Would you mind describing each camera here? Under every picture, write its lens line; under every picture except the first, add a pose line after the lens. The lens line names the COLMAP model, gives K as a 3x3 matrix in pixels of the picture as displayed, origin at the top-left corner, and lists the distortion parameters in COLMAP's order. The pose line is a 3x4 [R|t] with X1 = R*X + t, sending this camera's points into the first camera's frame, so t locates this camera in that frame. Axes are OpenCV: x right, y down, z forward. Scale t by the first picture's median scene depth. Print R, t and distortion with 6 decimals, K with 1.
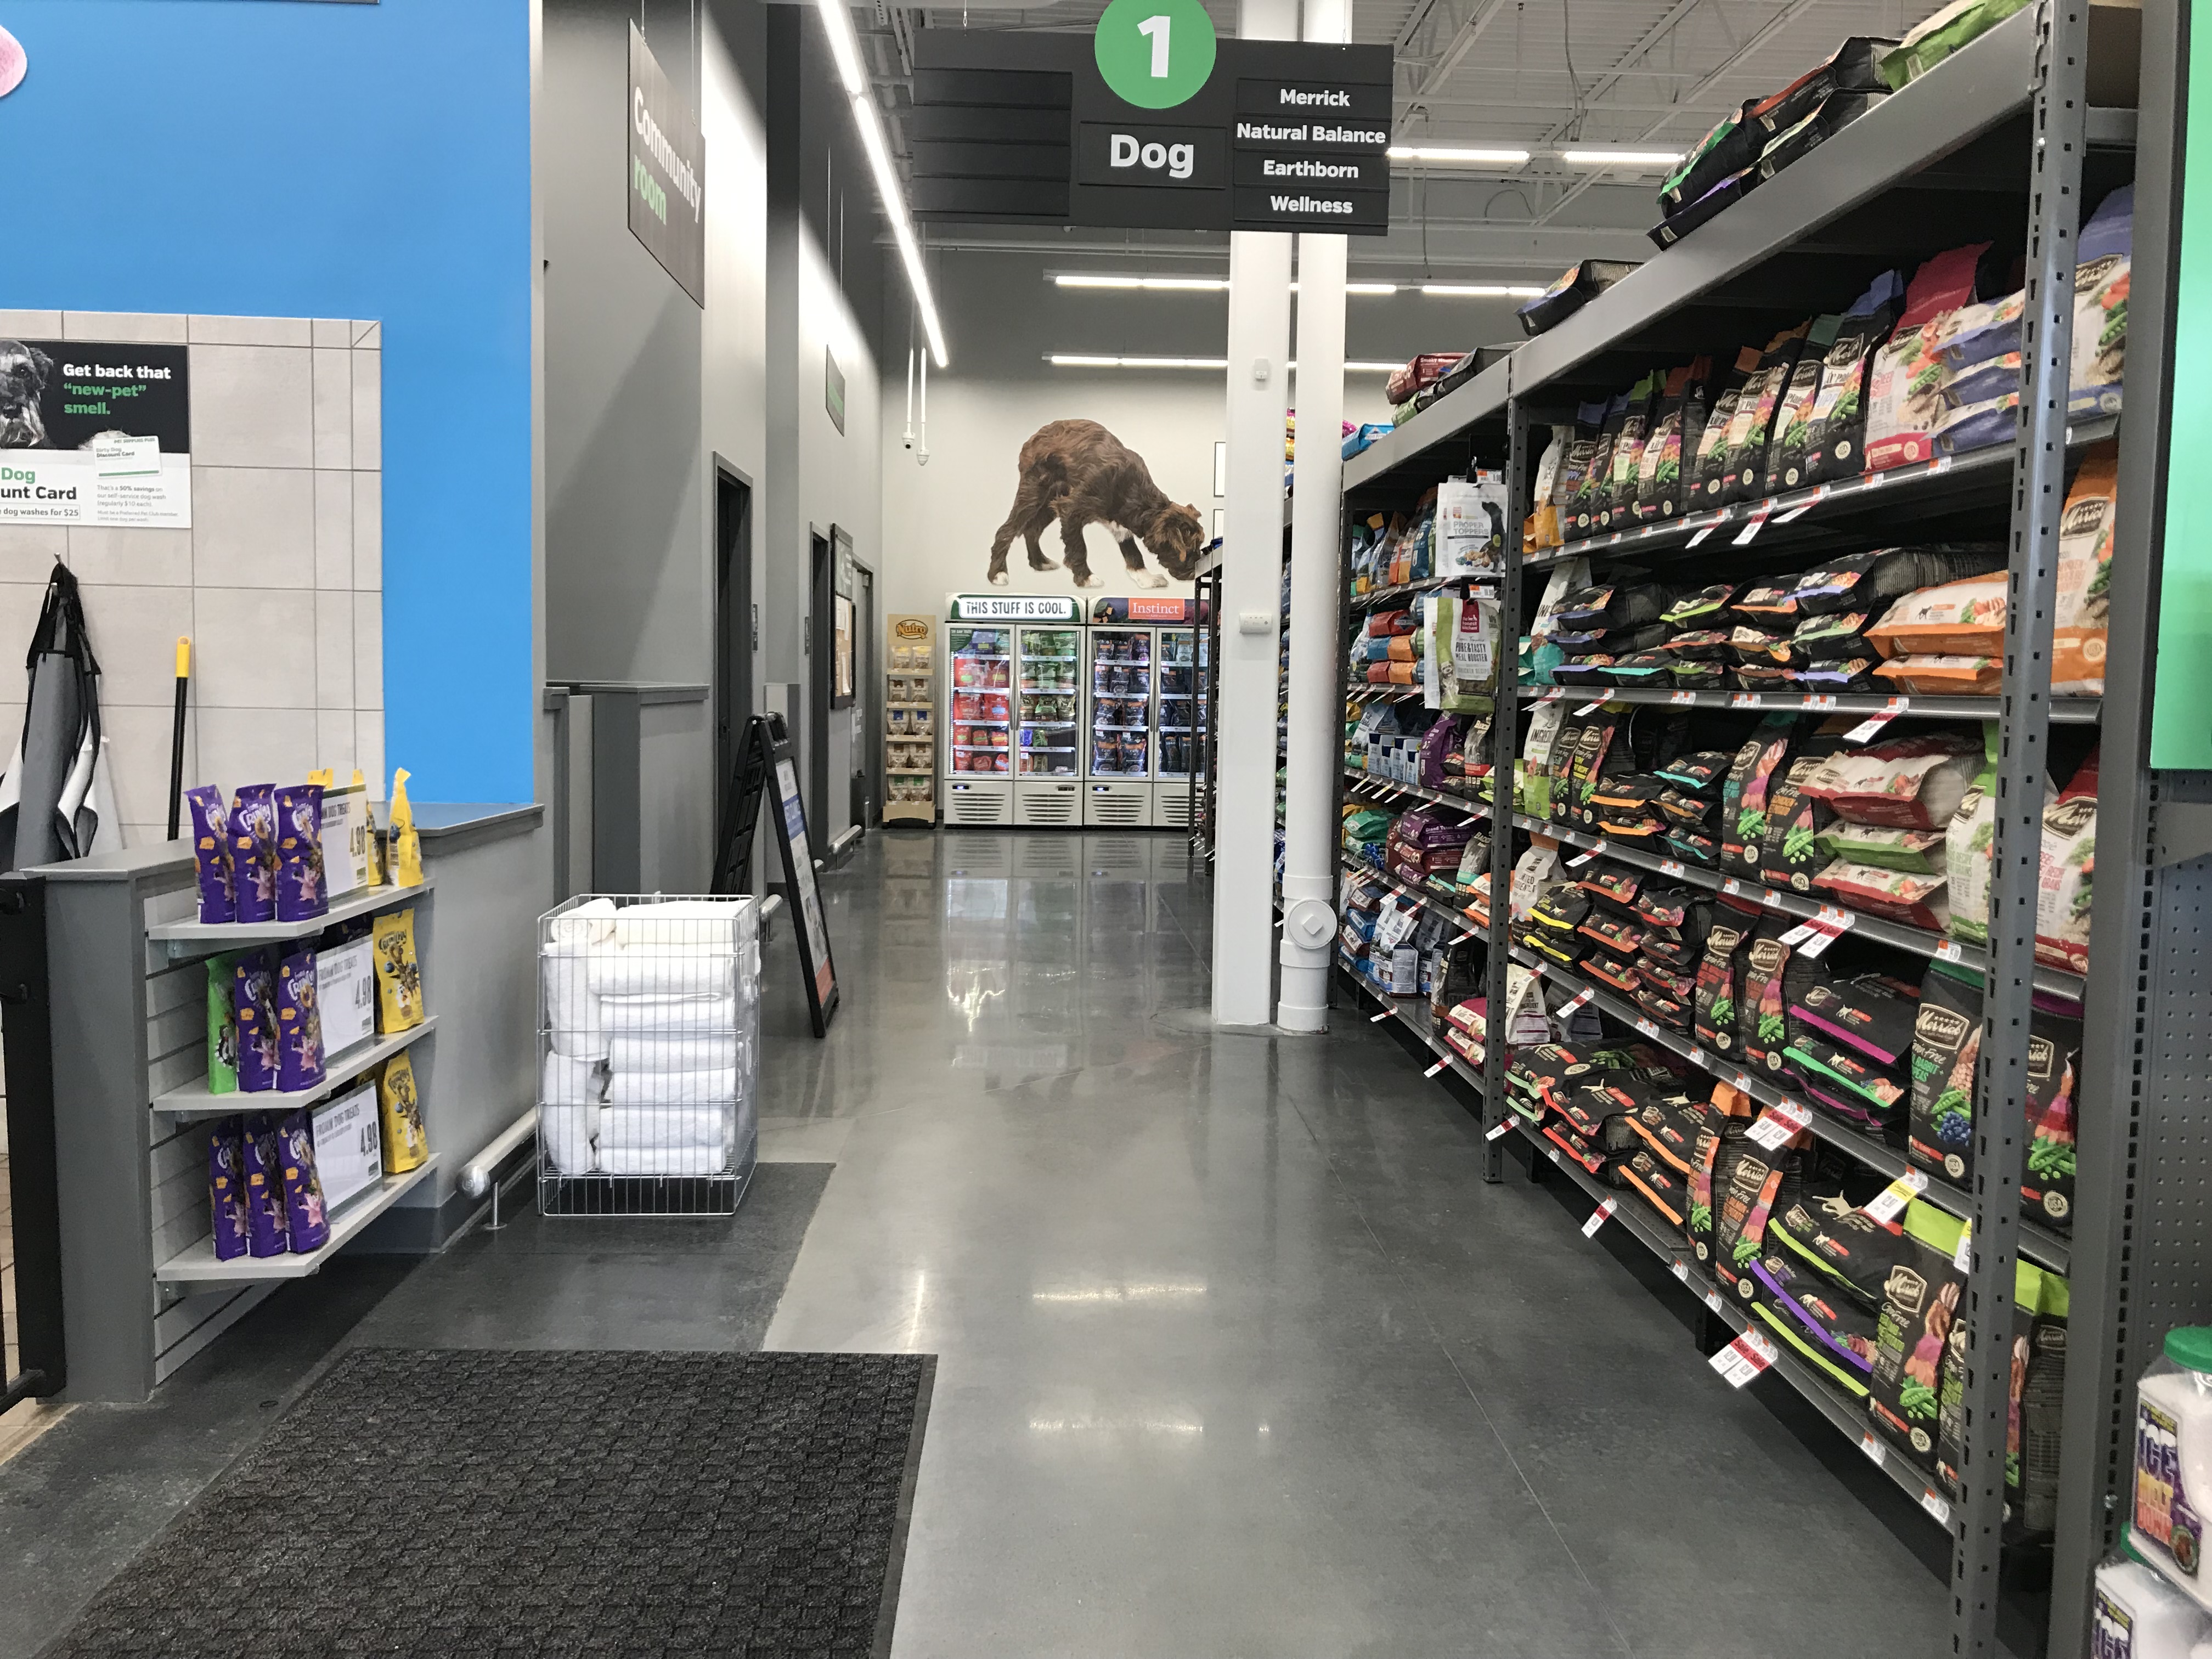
lens RADIAL K [[1818.9, 0, 1107.6], [0, 1818.9, 818.7], [0, 0, 1]] dist [0.040937, -0.065643]
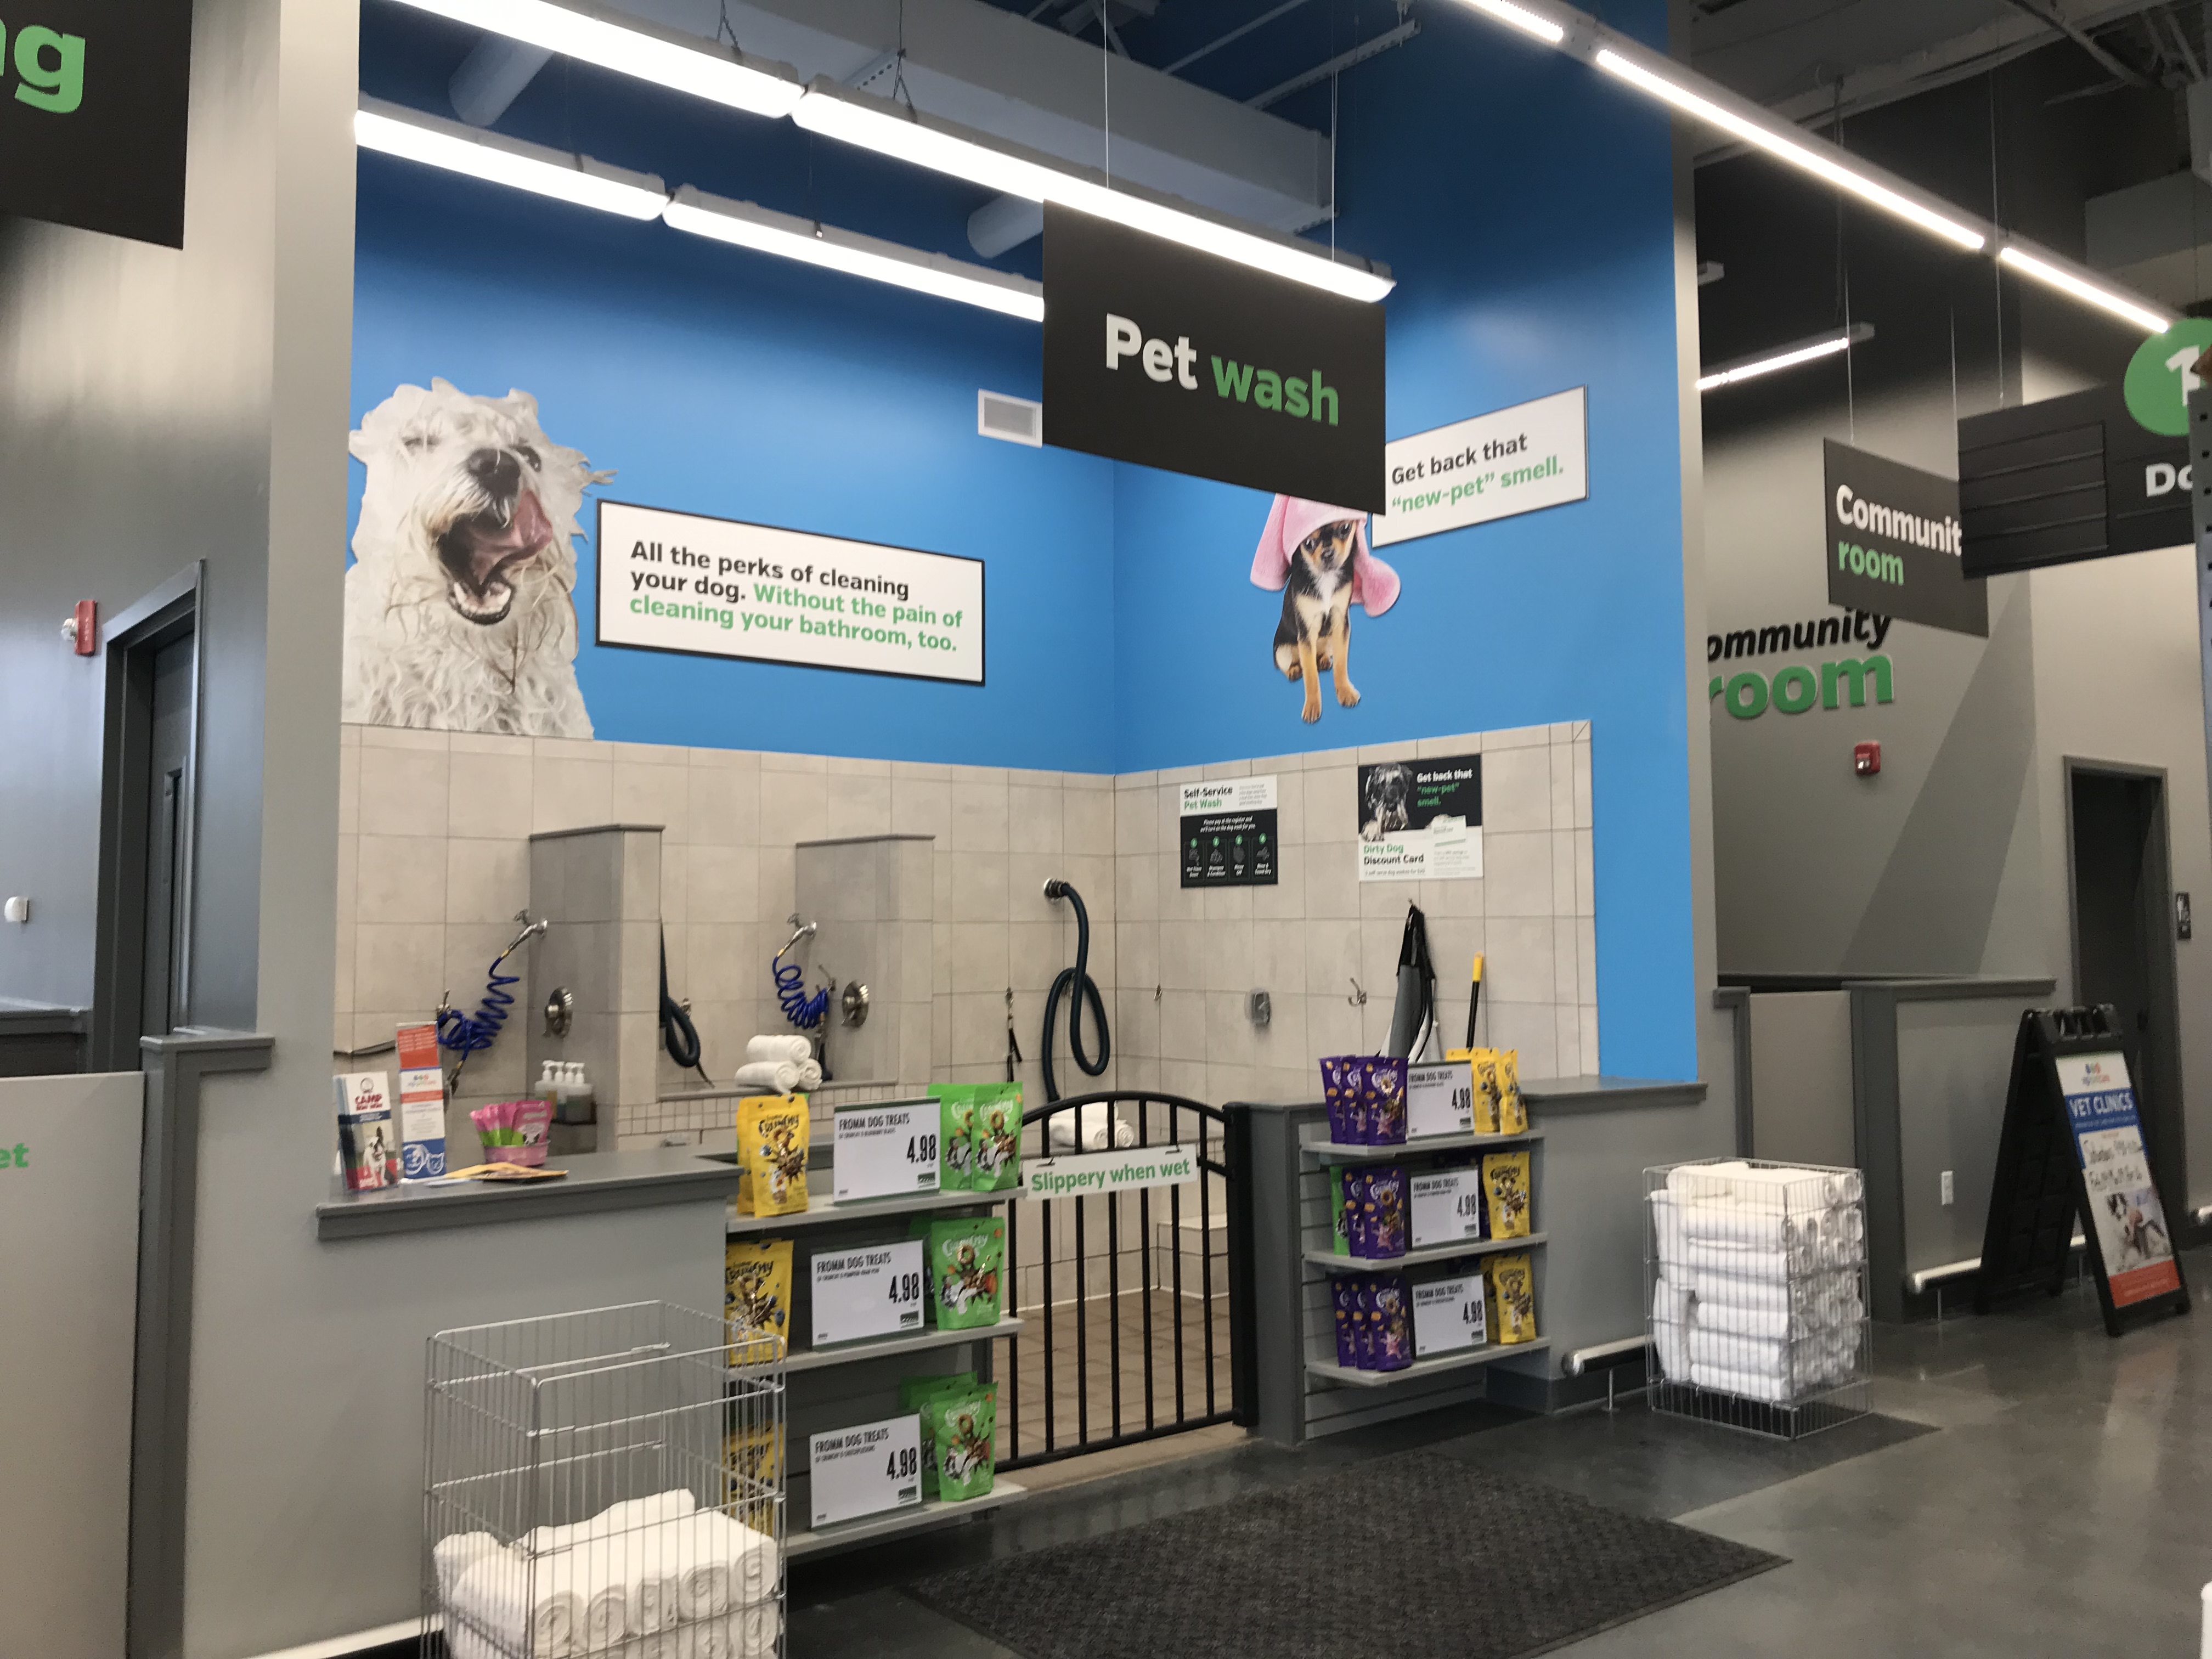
lens RADIAL K [[1818.9, 0, 1099.0], [0, 1818.9, 819.4], [0, 0, 1]] dist [0.040937, -0.065643]
pose [[0.591400, -0.073830, -0.802991, 0.510246], [-0.047665, 0.990858, -0.126209, -0.009324], [0.804968, 0.112915, 0.582475, -0.089752]]
